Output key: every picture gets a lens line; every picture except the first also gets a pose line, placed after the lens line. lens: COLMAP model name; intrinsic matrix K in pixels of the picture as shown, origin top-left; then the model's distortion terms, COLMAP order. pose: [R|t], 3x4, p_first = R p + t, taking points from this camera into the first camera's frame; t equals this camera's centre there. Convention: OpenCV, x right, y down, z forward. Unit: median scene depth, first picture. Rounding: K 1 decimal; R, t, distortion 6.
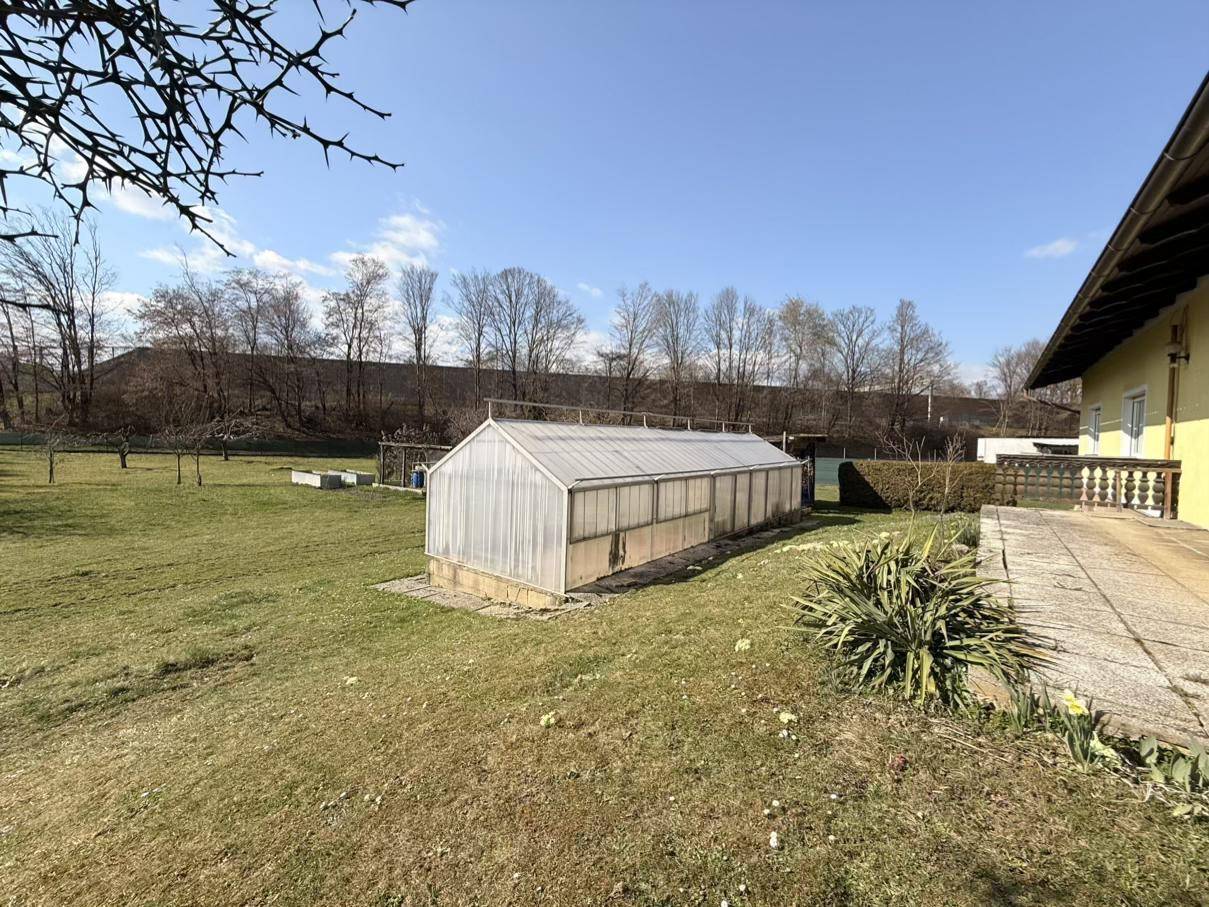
lens RADIAL K [[481.0, 0, 600.9], [0, 481.0, 451.5], [0, 0, 1]] dist [-0.001088, 0.000489]
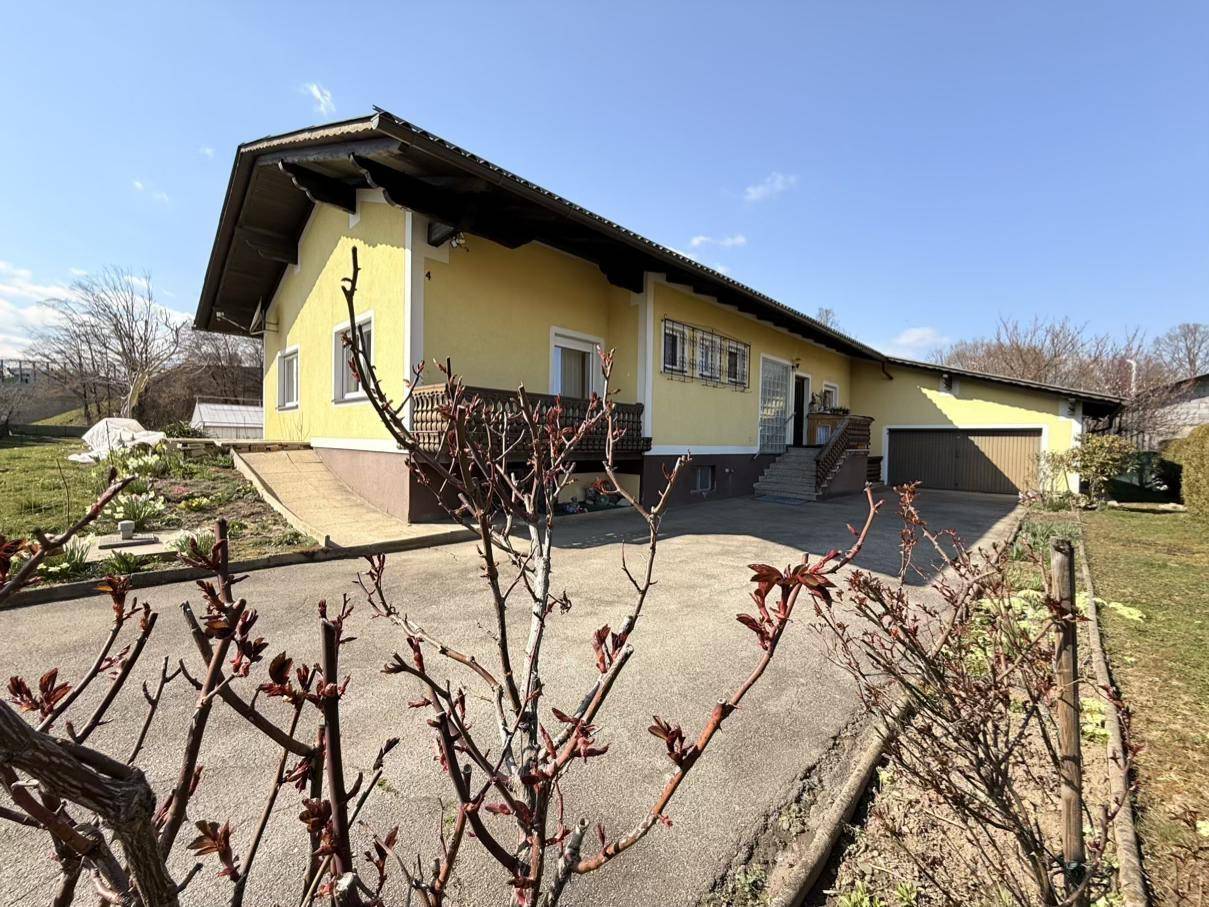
lens RADIAL K [[481.0, 0, 602.7], [0, 481.0, 452.9], [0, 0, 1]] dist [-0.001088, 0.000489]
pose [[0.995312, 0.002157, -0.096692, 2.064488], [-0.002550, 0.999989, -0.003935, 0.194559], [0.096682, 0.004163, 0.995307, -1.322299]]
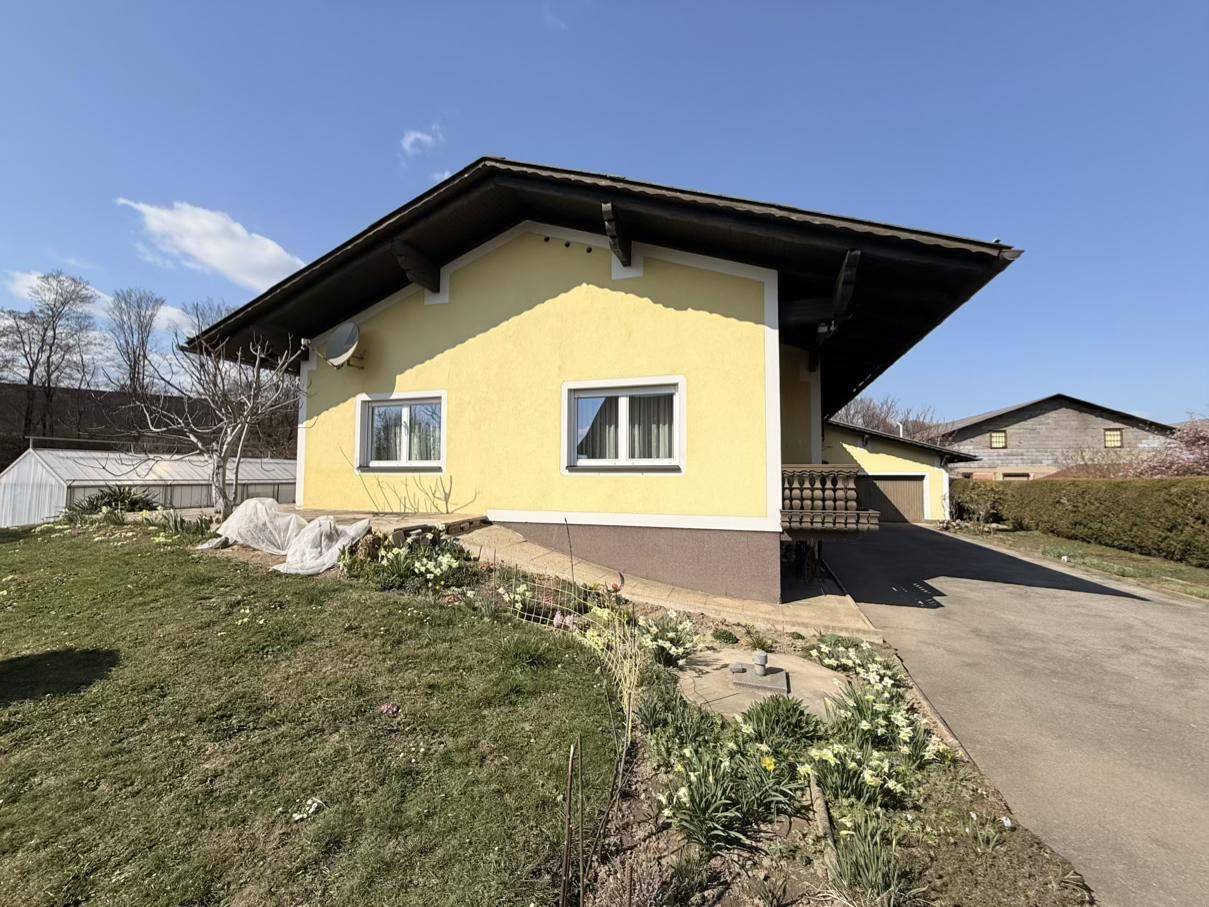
lens RADIAL K [[481.0, 0, 602.6], [0, 481.0, 450.6], [0, 0, 1]] dist [-0.001088, 0.000489]
pose [[0.936437, 0.002501, 0.350827, 0.962204], [0.023645, 0.997251, -0.070221, 0.095713], [-0.350038, 0.074053, 0.933804, -1.173019]]
